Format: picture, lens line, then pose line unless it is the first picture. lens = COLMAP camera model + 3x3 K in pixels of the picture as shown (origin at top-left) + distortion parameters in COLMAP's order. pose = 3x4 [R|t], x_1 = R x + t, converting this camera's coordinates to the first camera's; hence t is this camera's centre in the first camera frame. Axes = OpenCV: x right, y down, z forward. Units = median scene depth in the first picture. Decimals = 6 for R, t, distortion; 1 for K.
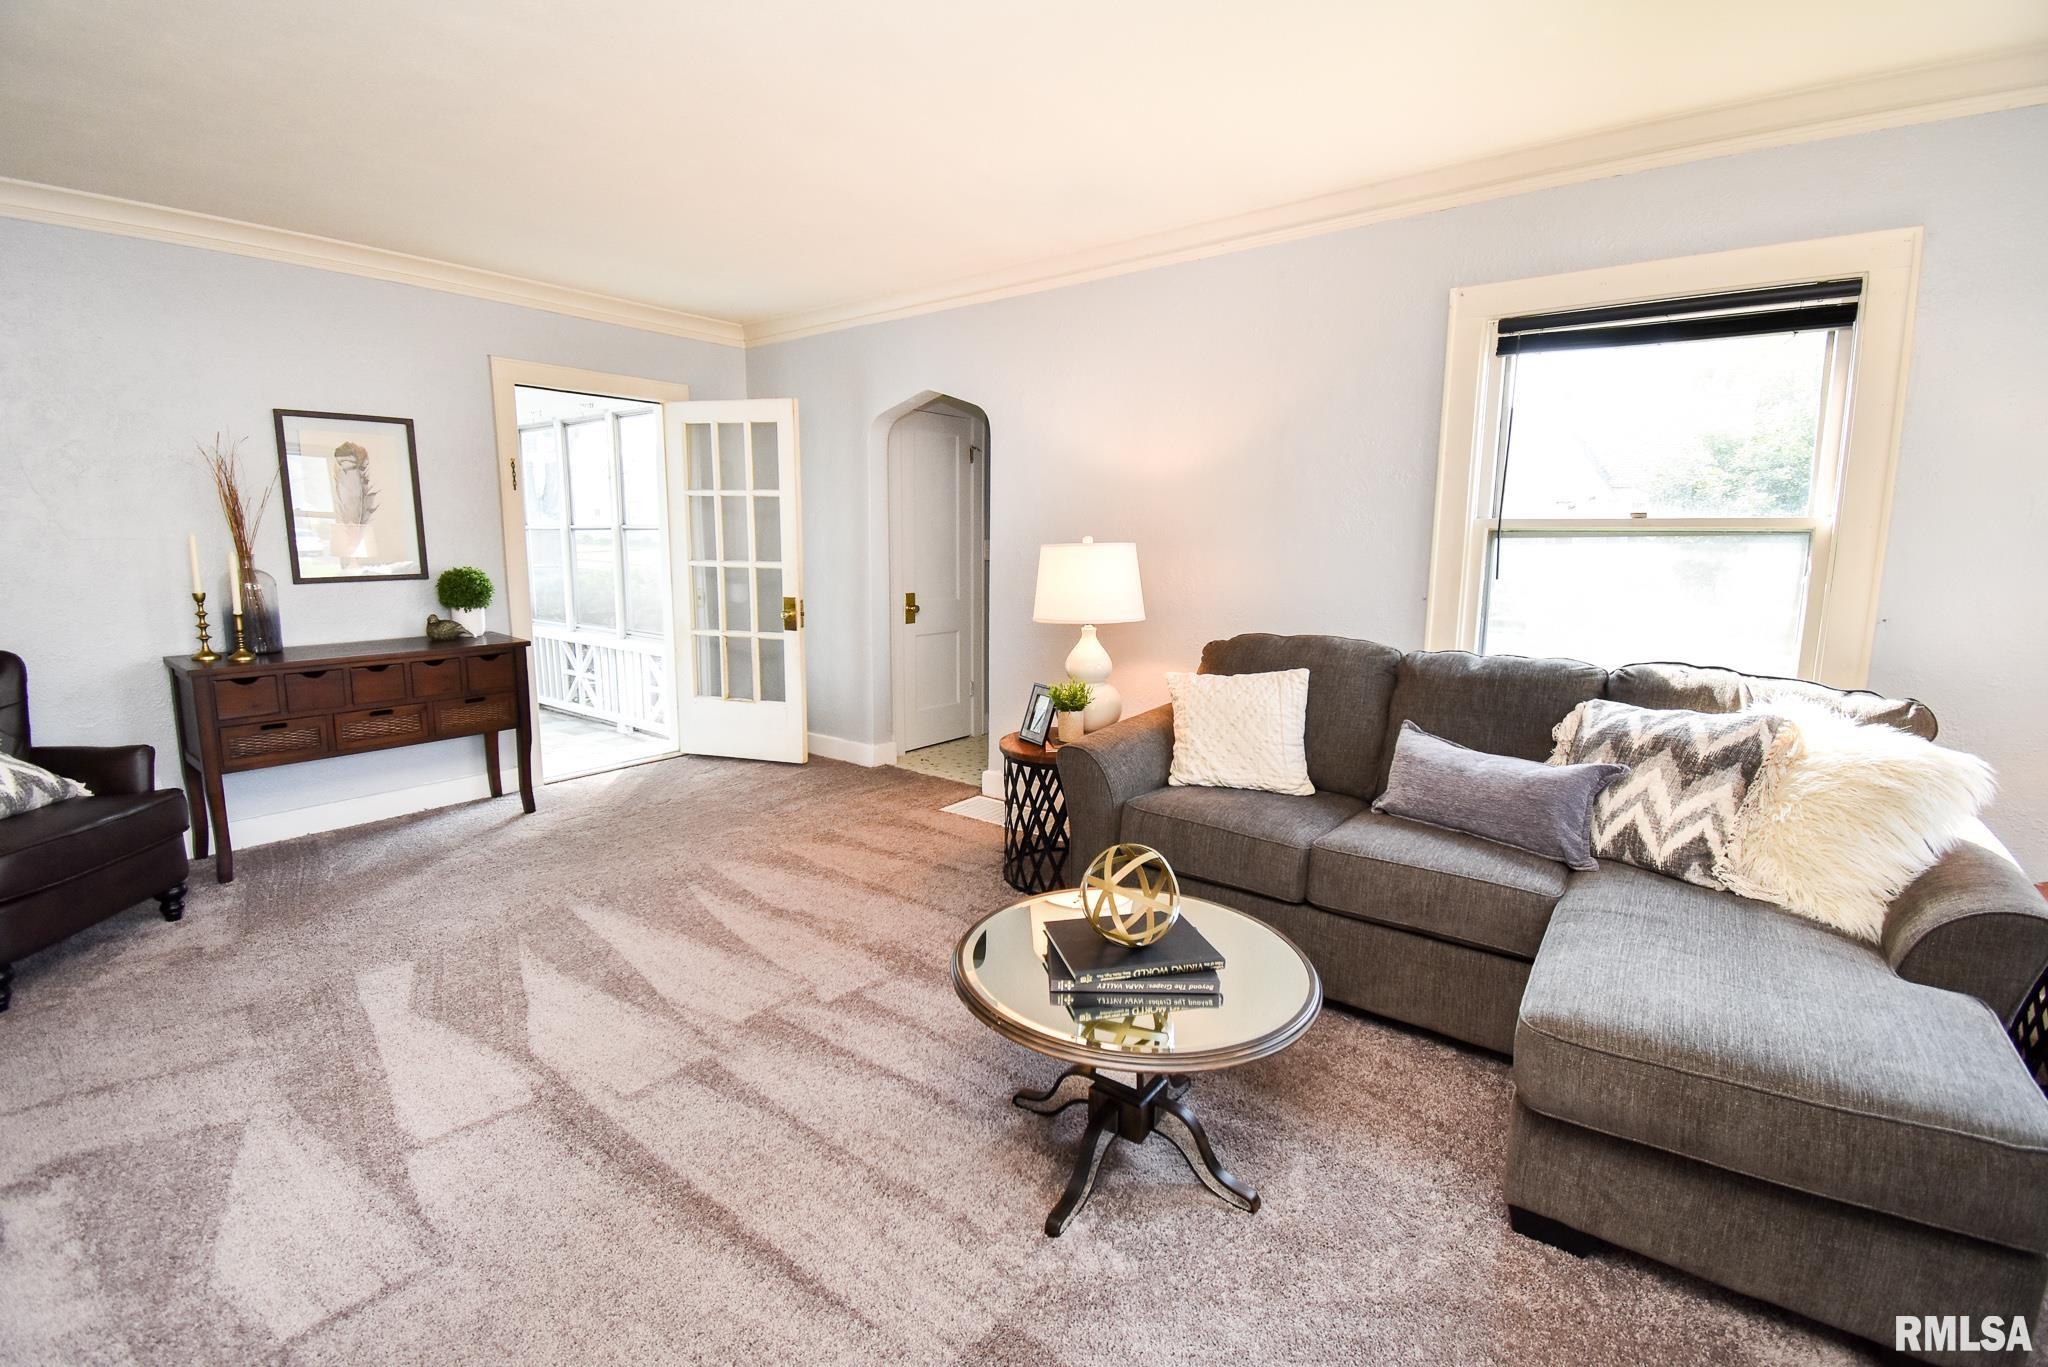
lens RADIAL K [[908.1, 0, 1017.1], [0, 908.1, 673.5], [0, 0, 1]] dist [0.019533, -0.027985]
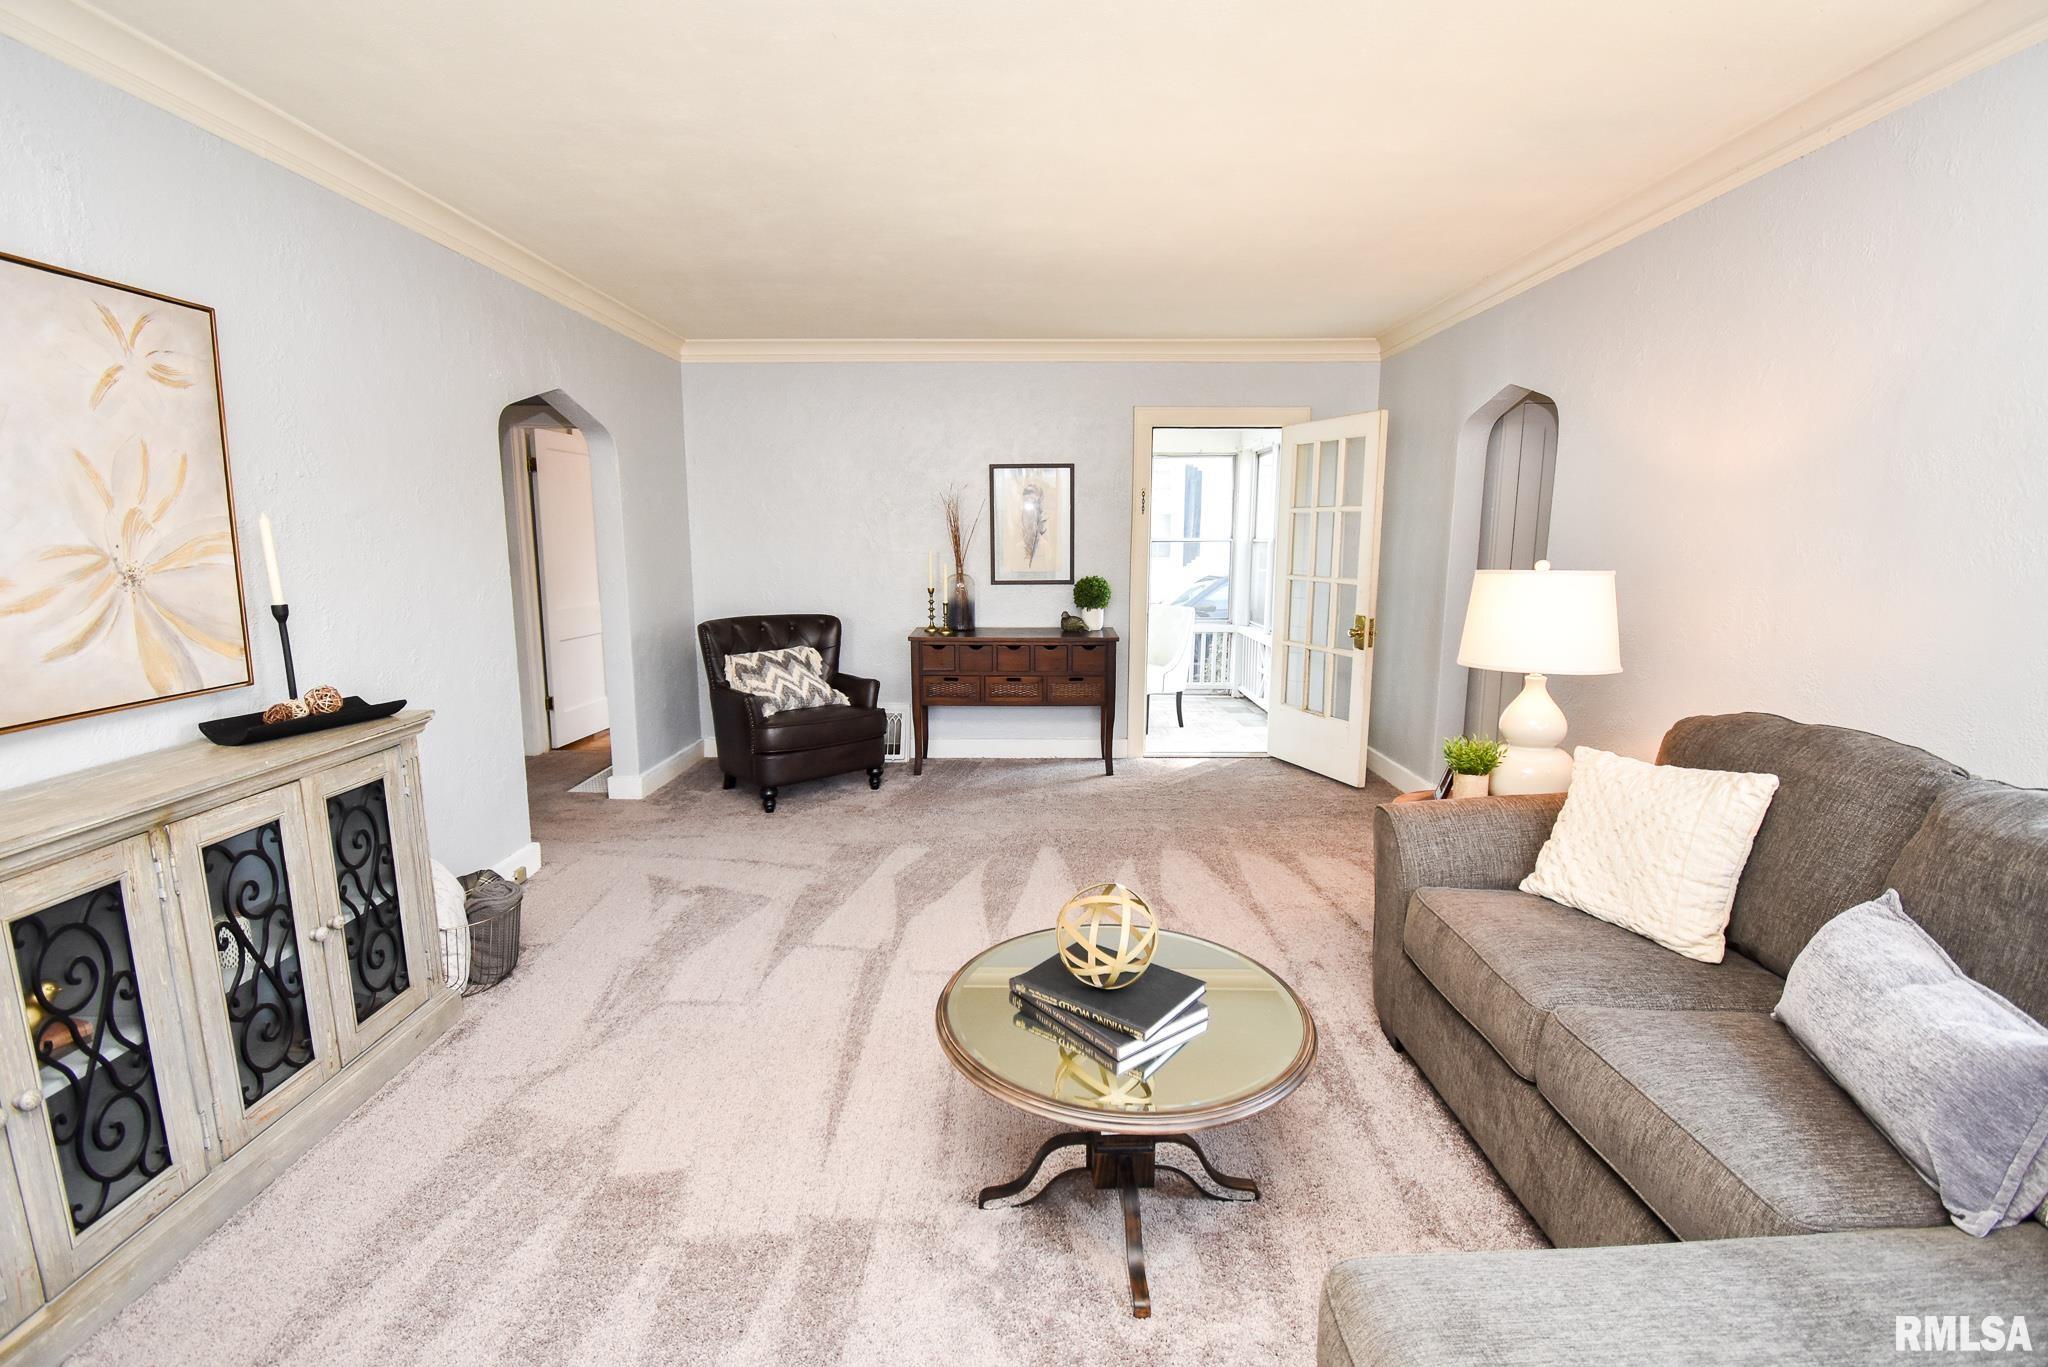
lens RADIAL K [[913.7, 0, 1013.5], [0, 913.7, 674.2], [0, 0, 1]] dist [0.017402, -0.024402]
pose [[0.607747, 0.113373, -0.785996, 0.408469], [-0.118023, 0.991660, 0.051781, -0.038374], [0.785311, 0.061296, 0.616059, 0.147717]]
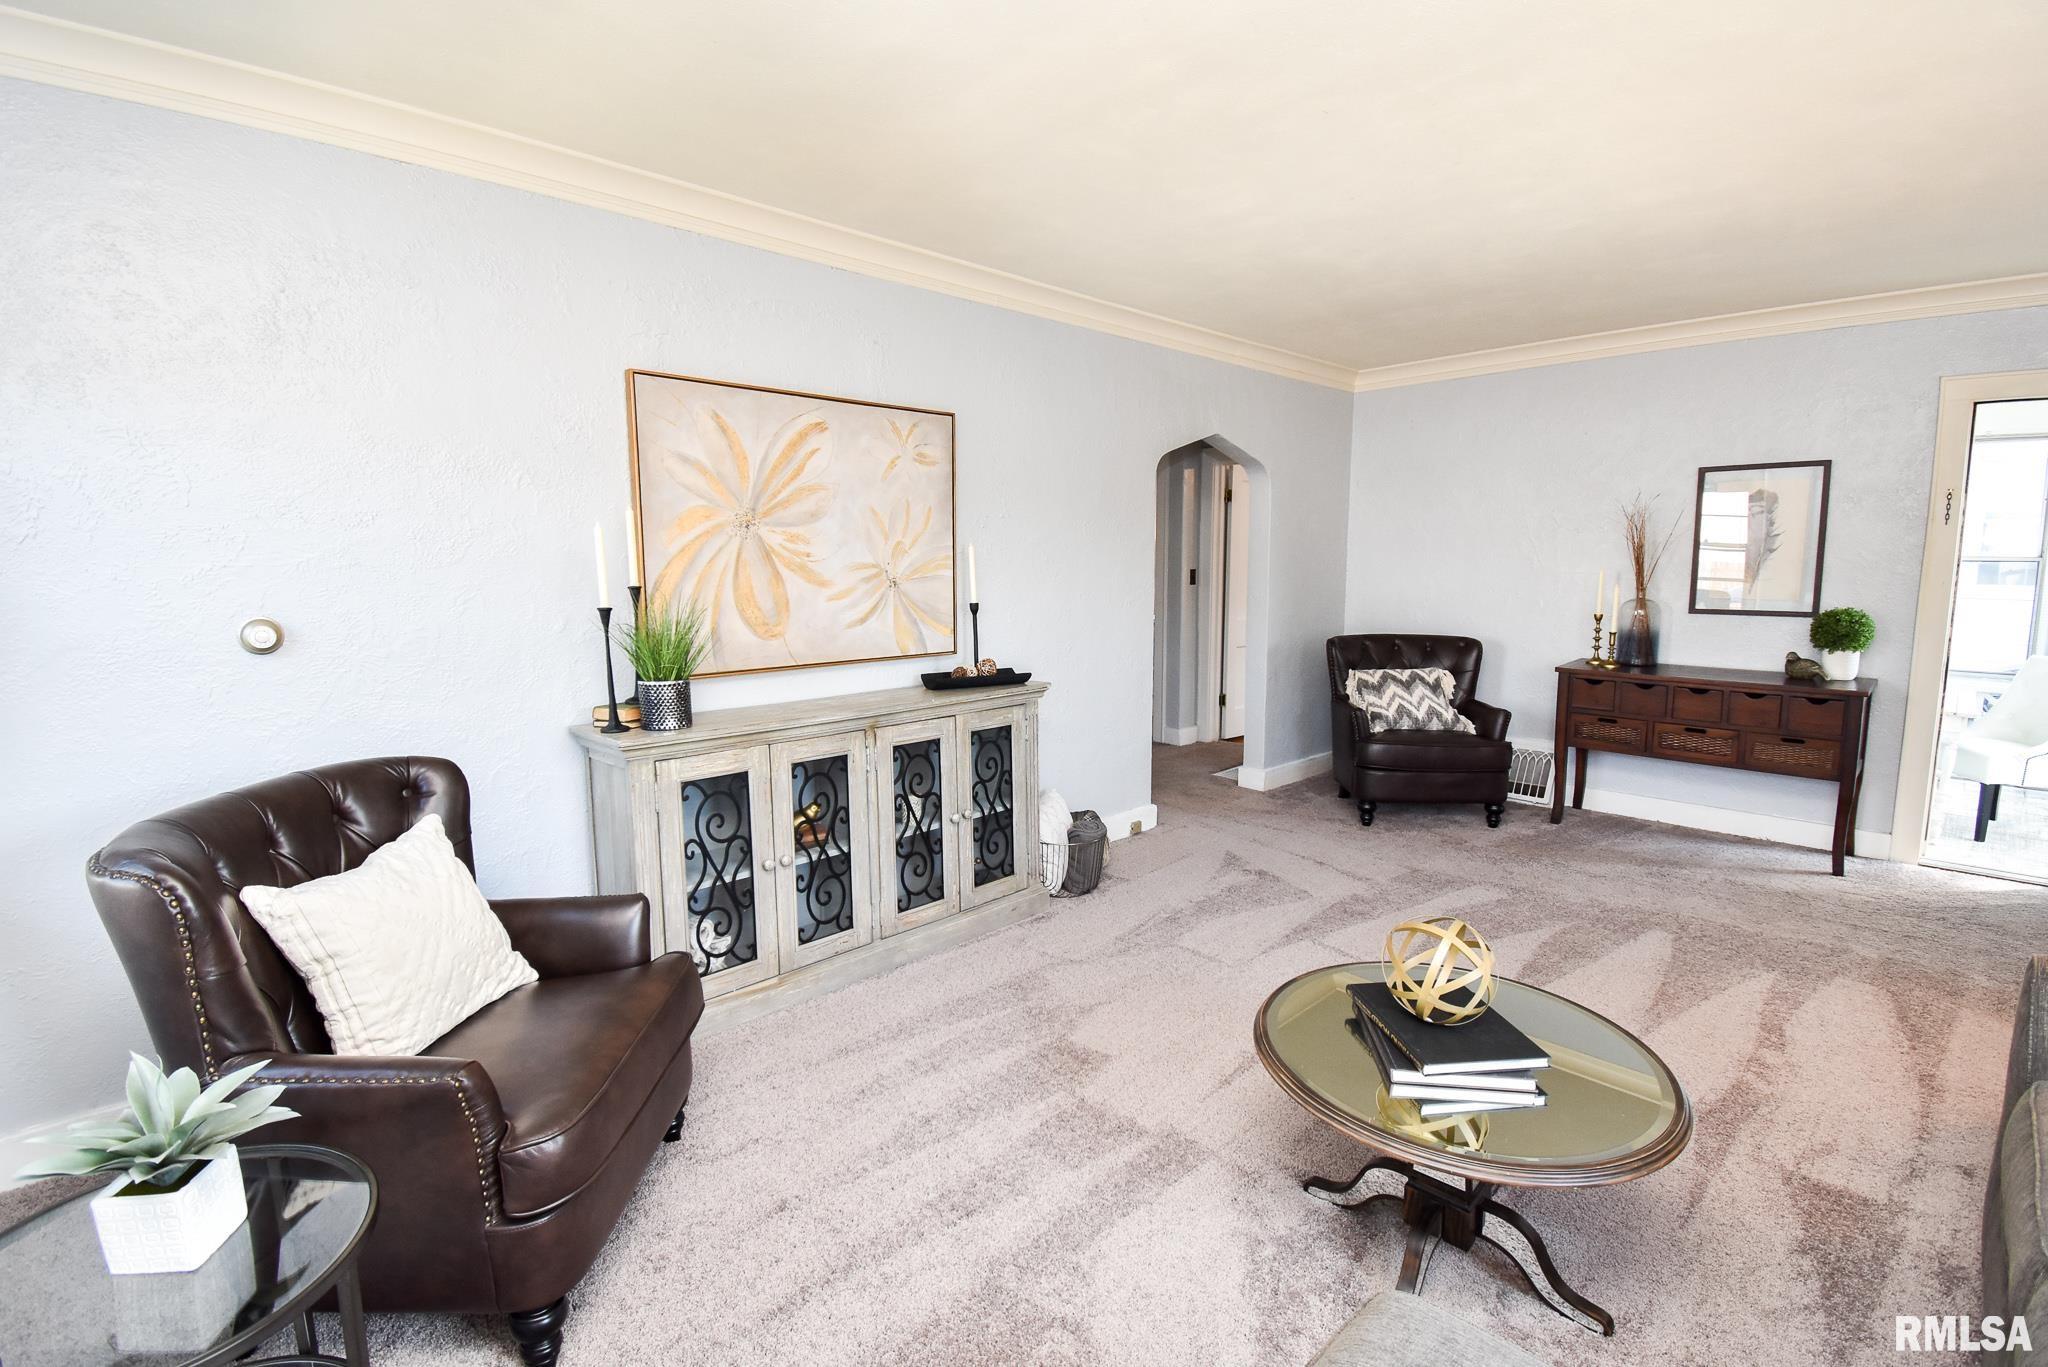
lens RADIAL K [[913.7, 0, 1013.5], [0, 913.7, 674.2], [0, 0, 1]] dist [0.017402, -0.024402]
pose [[-0.145952, 0.121617, -0.981788, 0.549449], [-0.147998, 0.978563, 0.143219, -0.064753], [0.978159, 0.166205, -0.124824, 0.315323]]
